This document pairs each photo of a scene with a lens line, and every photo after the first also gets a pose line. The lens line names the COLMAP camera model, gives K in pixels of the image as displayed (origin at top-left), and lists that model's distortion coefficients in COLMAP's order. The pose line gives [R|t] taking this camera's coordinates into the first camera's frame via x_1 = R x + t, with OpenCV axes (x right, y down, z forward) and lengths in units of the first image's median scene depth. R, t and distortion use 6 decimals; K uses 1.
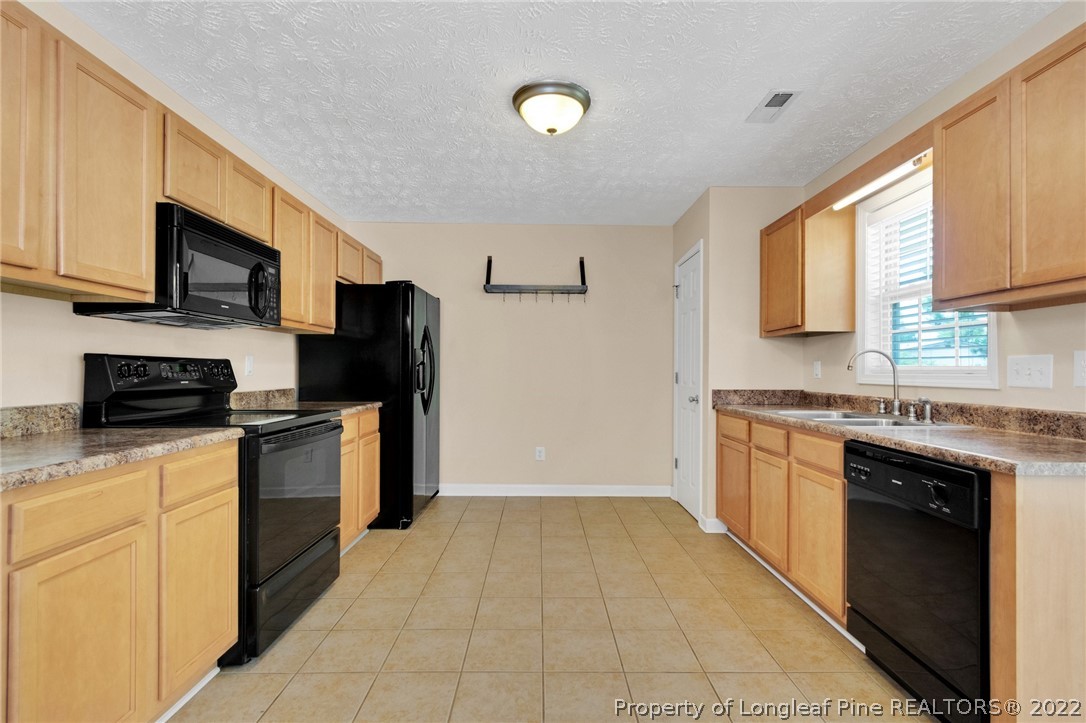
lens RADIAL K [[492.9, 0, 543.6], [0, 492.9, 365.5], [0, 0, 1]] dist [-0.002233, -0.000425]
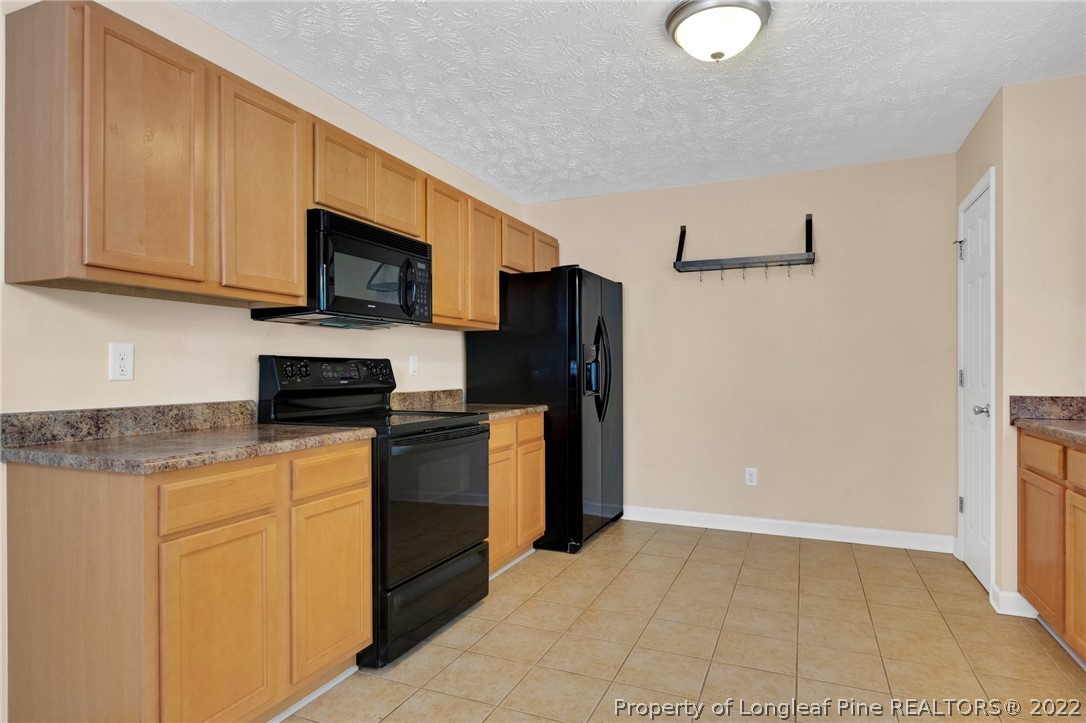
lens RADIAL K [[599.3, 0, 542.6], [0, 599.3, 365.6], [0, 0, 1]] dist [-0.001614, -0.003544]
pose [[0.911908, -0.008492, -0.410307, 0.143659], [0.010023, 0.999949, 0.001580, 0.001961], [0.410272, -0.005553, 0.911946, 0.033088]]
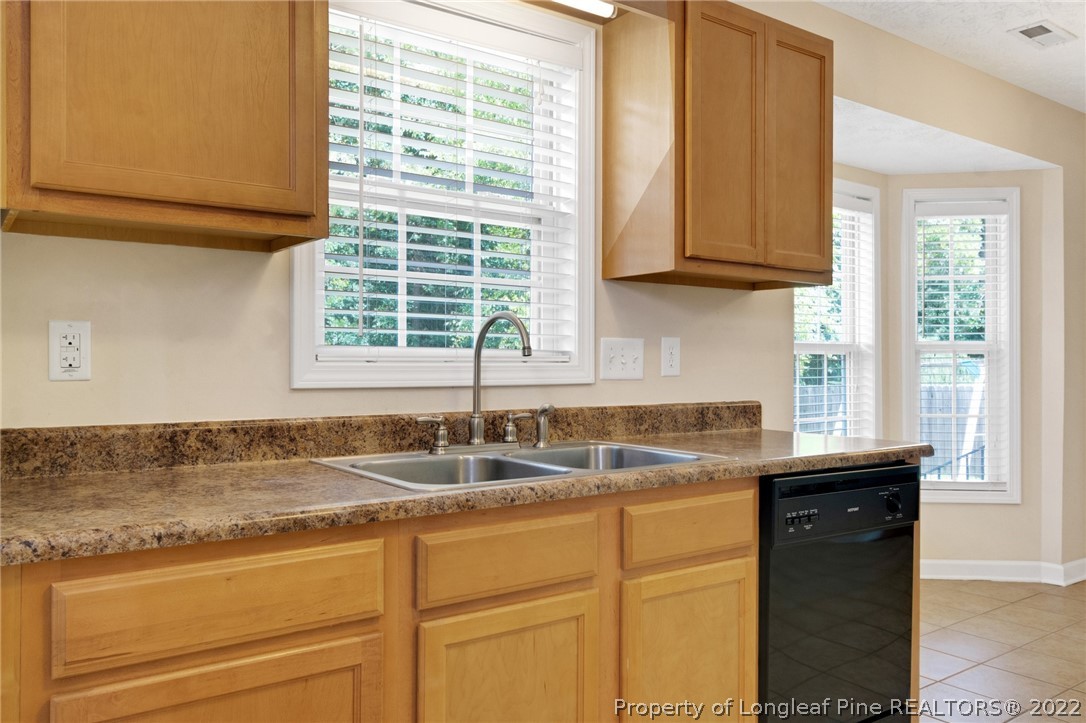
lens RADIAL K [[817.8, 0, 542.2], [0, 817.8, 361.0], [0, 0, 1]] dist [-0.001282, -0.001287]
pose [[-0.567288, -0.005092, 0.823504, -0.018743], [-0.012354, 0.999921, -0.002328, 0.015265], [-0.823427, -0.011495, -0.567306, 1.435249]]
